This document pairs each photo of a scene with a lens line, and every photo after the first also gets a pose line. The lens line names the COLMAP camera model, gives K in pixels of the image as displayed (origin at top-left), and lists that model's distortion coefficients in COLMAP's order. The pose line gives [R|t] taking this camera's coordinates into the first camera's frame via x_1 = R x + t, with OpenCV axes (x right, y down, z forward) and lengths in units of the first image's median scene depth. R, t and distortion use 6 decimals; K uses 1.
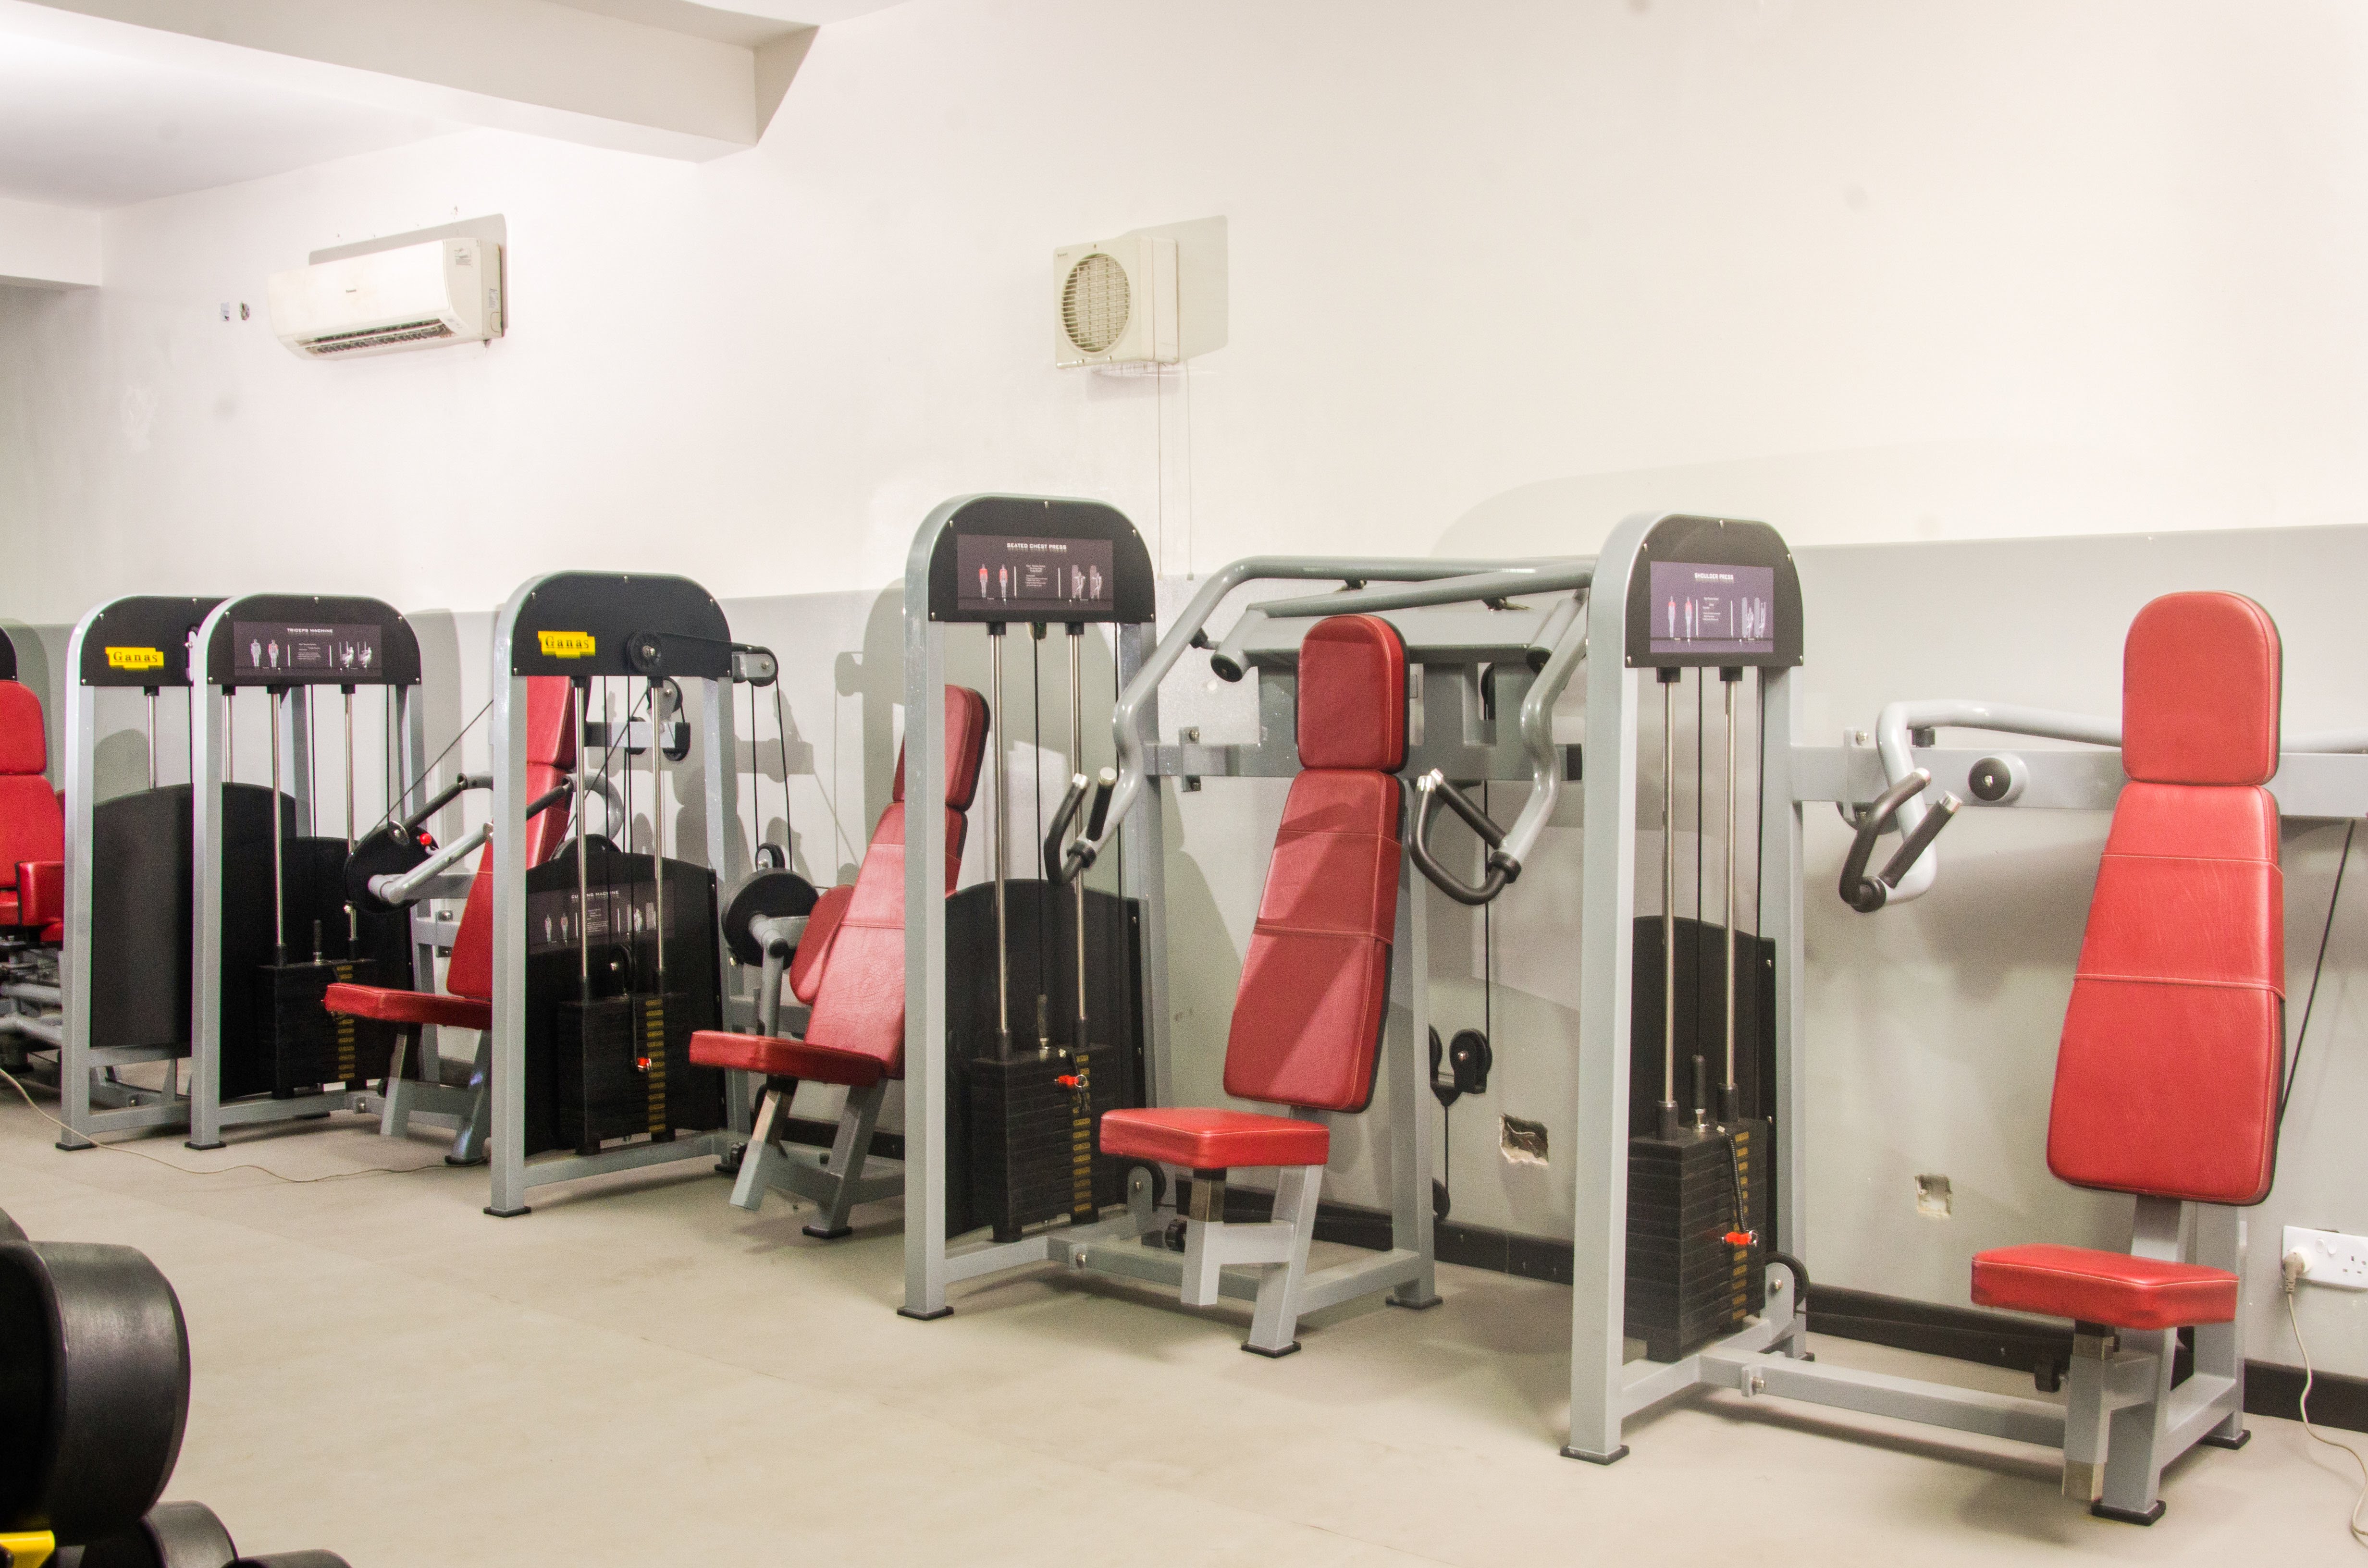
lens RADIAL K [[2567.8, 0, 1184.0], [0, 2567.8, 784.0], [0, 0, 1]] dist [-0.021841, 0.335731]
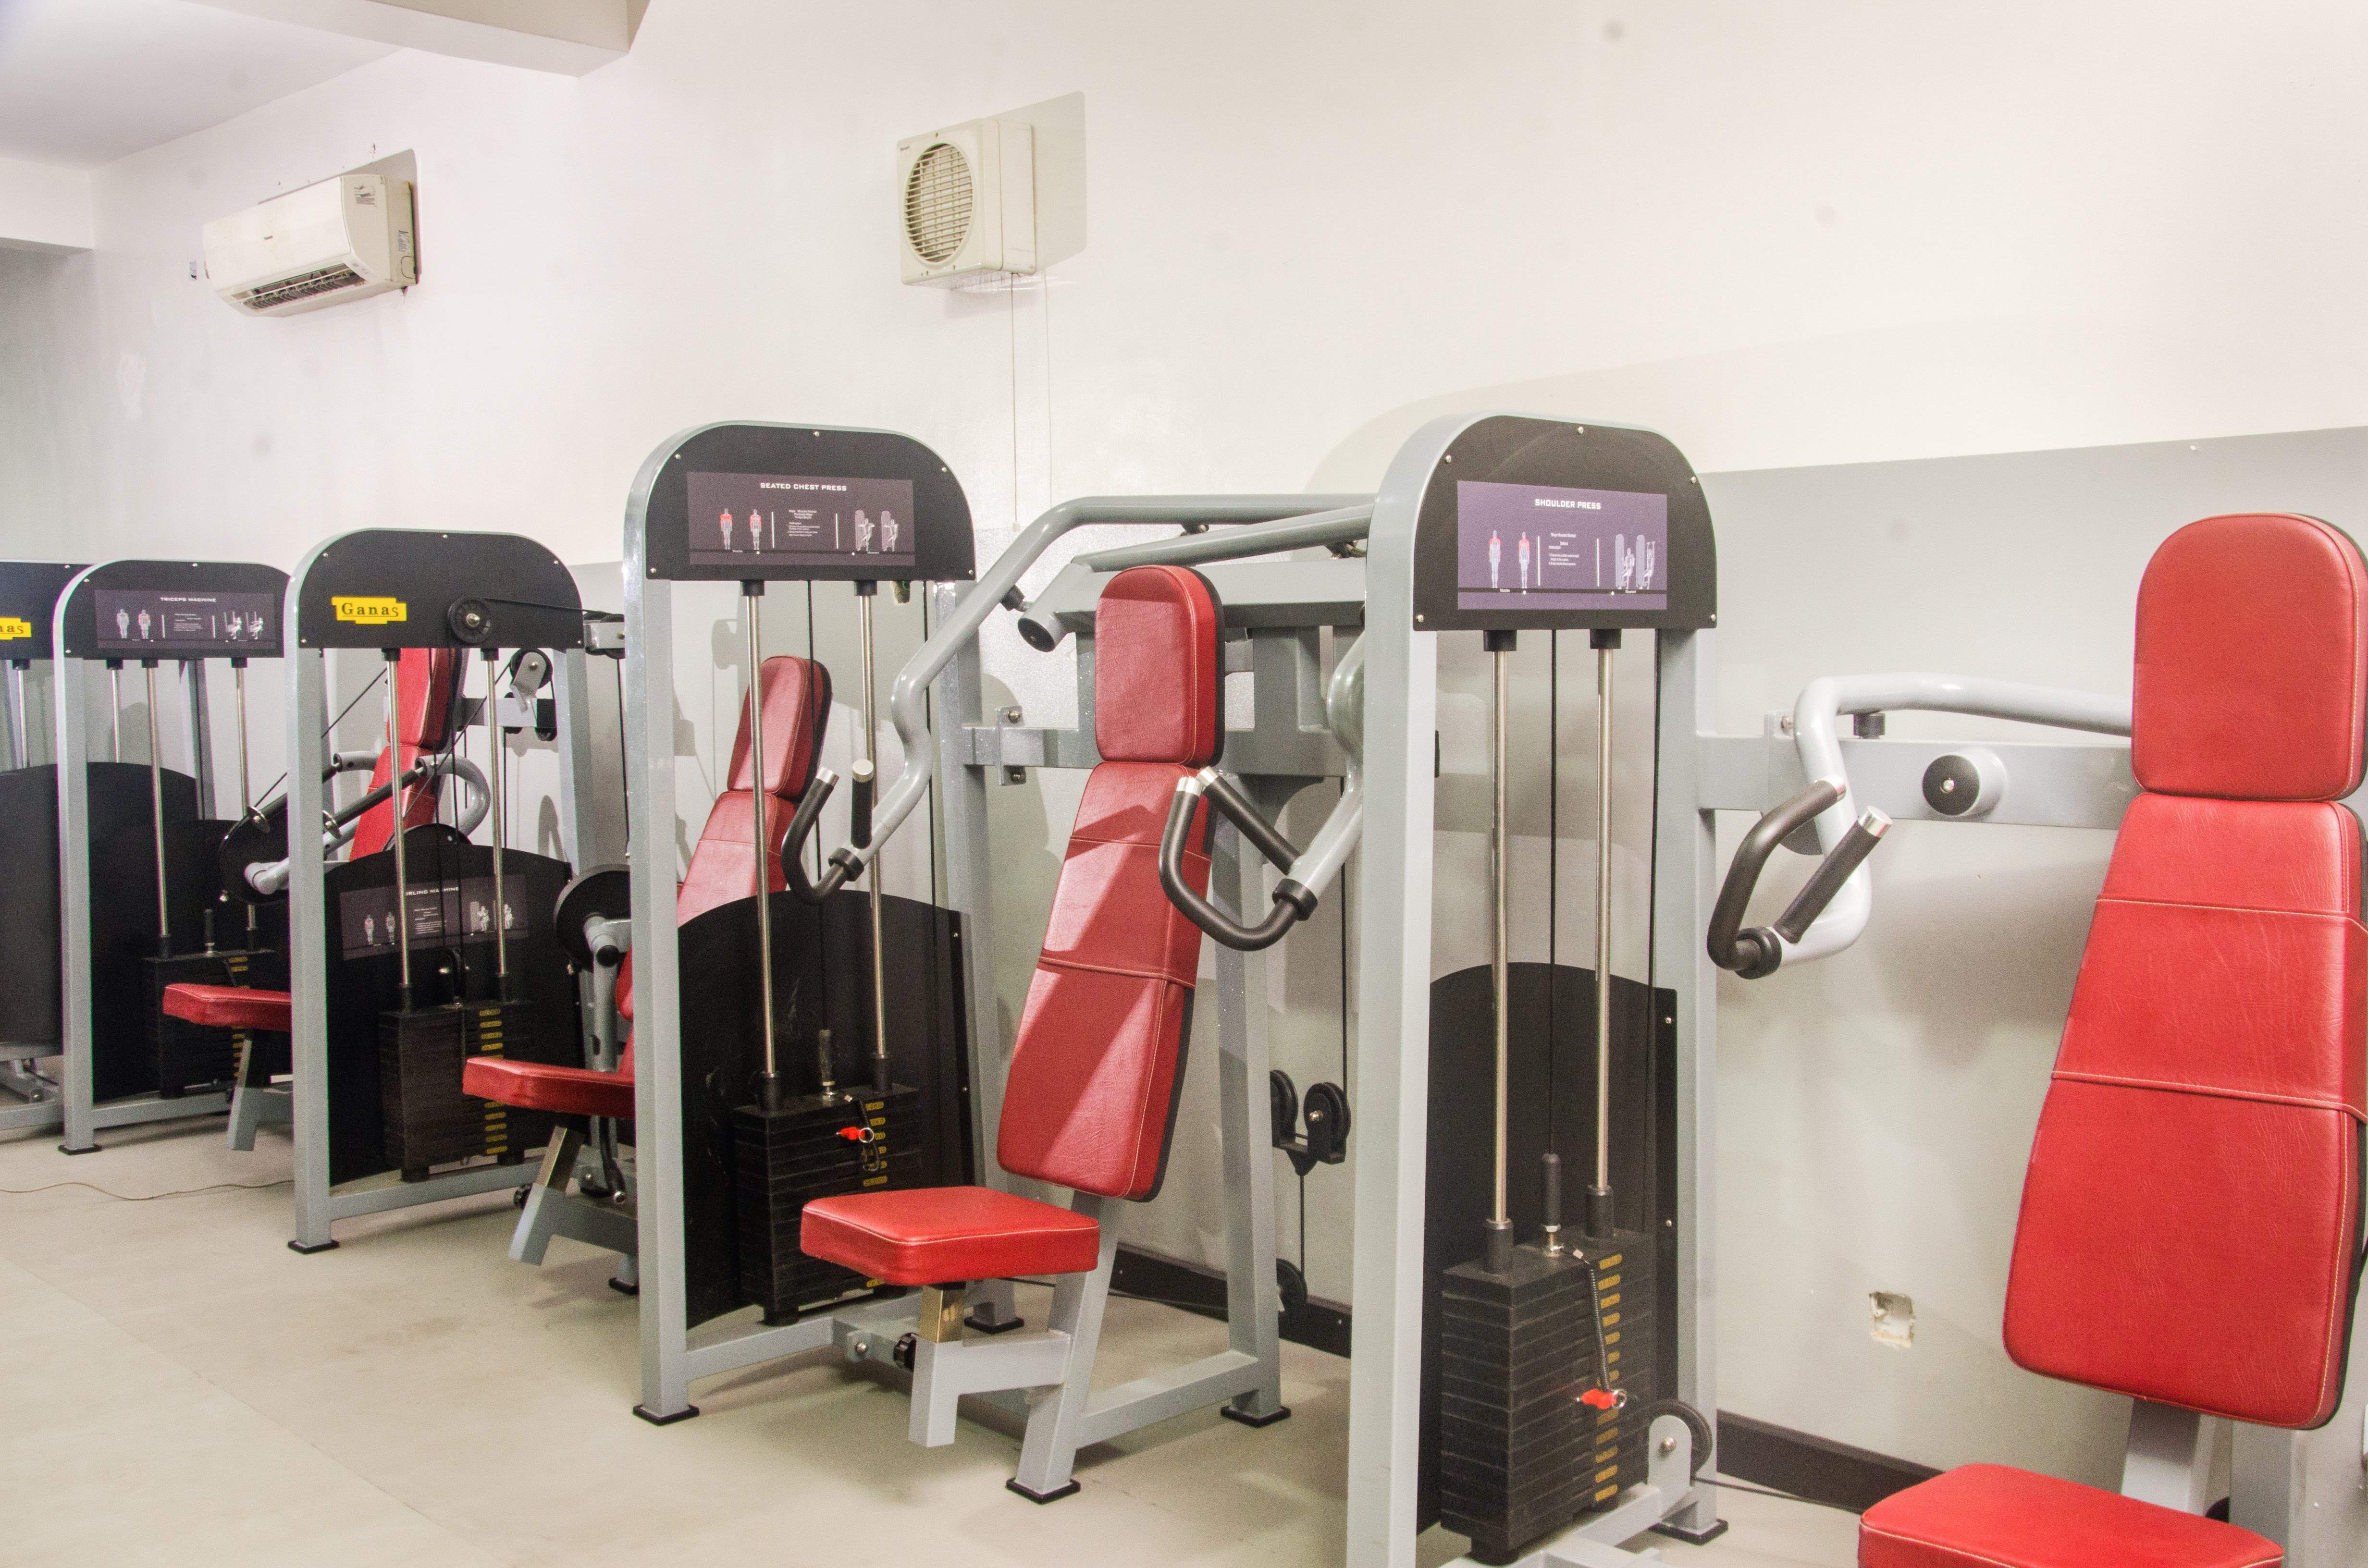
lens RADIAL K [[2244.5, 0, 1196.3], [0, 2244.5, 848.4], [0, 0, 1]] dist [-0.075044, 0.347080]
pose [[0.995763, 0.003522, -0.091892, 0.134057], [0.001035, 0.998774, 0.049496, -0.012503], [0.091954, -0.049382, 0.994538, 0.298026]]
